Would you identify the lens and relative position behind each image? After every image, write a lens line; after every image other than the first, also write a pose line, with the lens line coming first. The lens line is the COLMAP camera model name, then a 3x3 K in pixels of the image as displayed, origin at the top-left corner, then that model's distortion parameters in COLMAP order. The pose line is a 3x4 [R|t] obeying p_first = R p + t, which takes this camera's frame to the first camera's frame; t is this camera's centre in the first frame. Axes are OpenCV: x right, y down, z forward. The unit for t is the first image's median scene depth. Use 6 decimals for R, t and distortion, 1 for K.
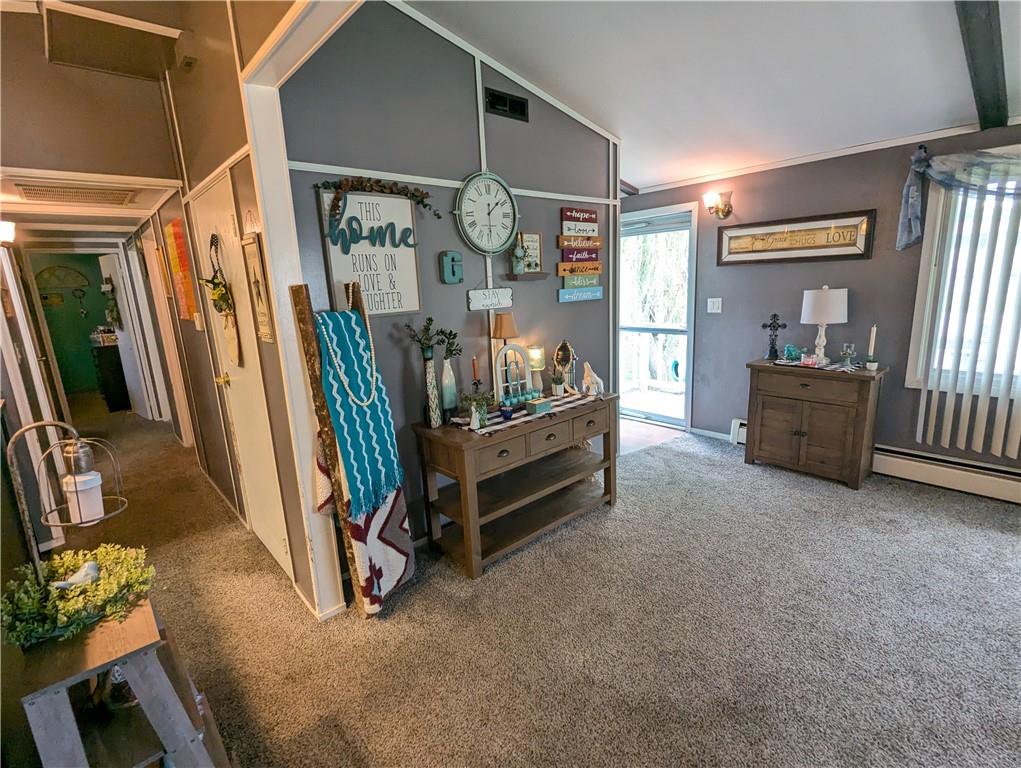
lens RADIAL K [[483.1, 0, 507.7], [0, 483.1, 386.1], [0, 0, 1]] dist [-0.001790, 0.001288]
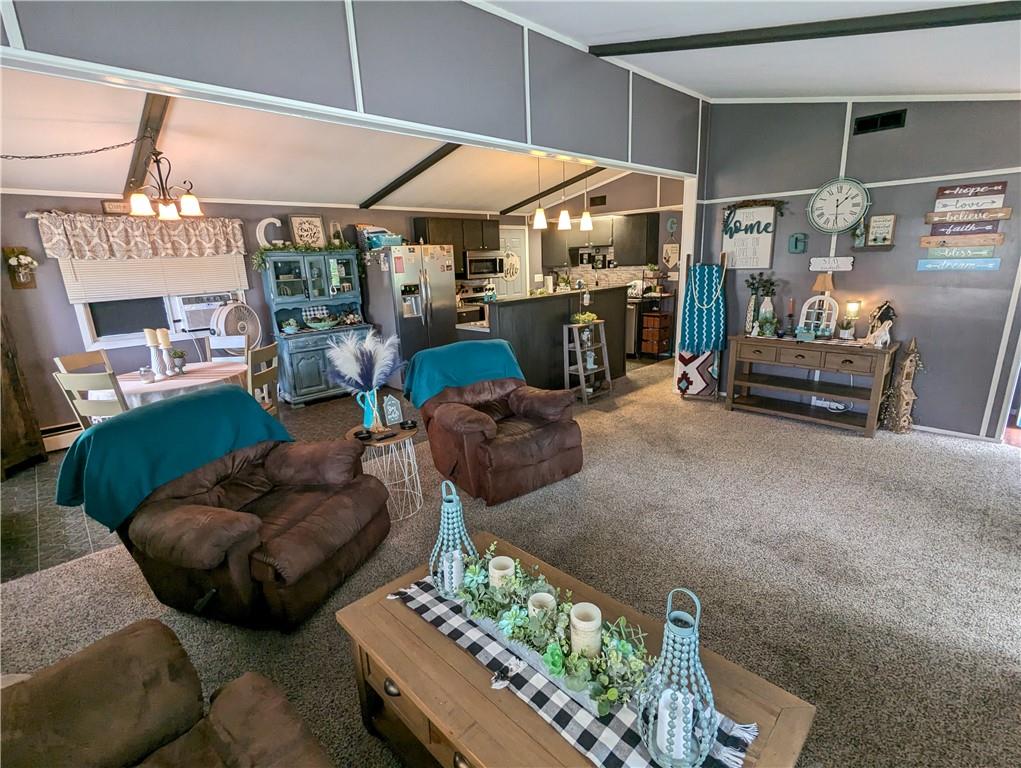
lens RADIAL K [[483.1, 0, 497.3], [0, 483.1, 388.2], [0, 0, 1]] dist [-0.001790, 0.001288]
pose [[0.020060, 0.309679, -0.950629, 1.563585], [-0.176605, 0.936967, 0.301502, -0.095828], [0.984077, 0.161838, 0.073486, -0.054361]]
